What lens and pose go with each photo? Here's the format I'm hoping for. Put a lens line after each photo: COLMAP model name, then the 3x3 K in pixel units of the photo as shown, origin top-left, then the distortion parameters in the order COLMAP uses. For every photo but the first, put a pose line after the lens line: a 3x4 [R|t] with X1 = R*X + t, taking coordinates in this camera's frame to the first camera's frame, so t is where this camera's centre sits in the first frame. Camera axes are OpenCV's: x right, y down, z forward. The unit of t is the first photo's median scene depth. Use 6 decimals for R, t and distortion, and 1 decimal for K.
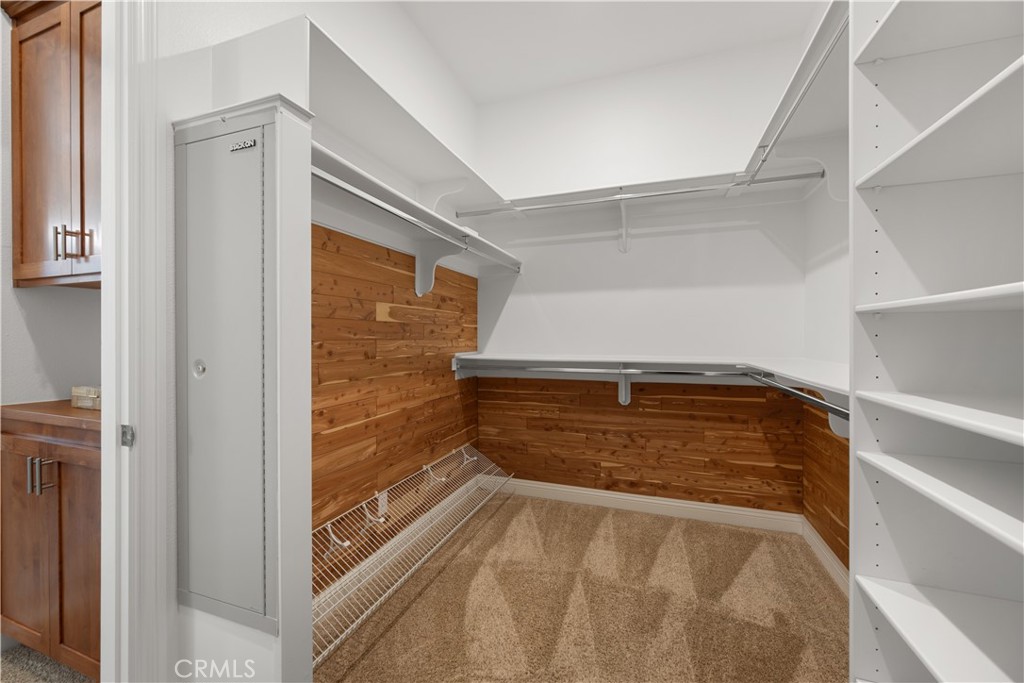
lens RADIAL K [[400.5, 0, 512.8], [0, 400.5, 336.4], [0, 0, 1]] dist [0.000291, 0.000188]
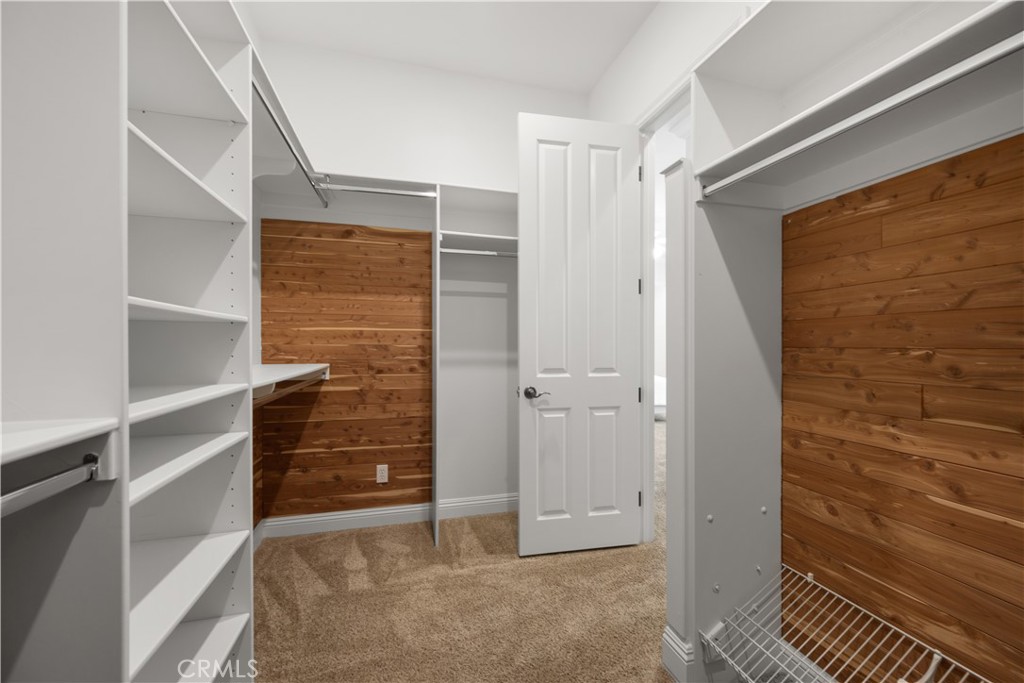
lens RADIAL K [[400.5, 0, 509.7], [0, 400.5, 344.0], [0, 0, 1]] dist [0.000291, 0.000188]
pose [[-0.823370, 0.004734, -0.567485, 0.403563], [0.001672, 0.999981, 0.005915, -0.001279], [0.567502, 0.003921, -0.823363, 1.116531]]
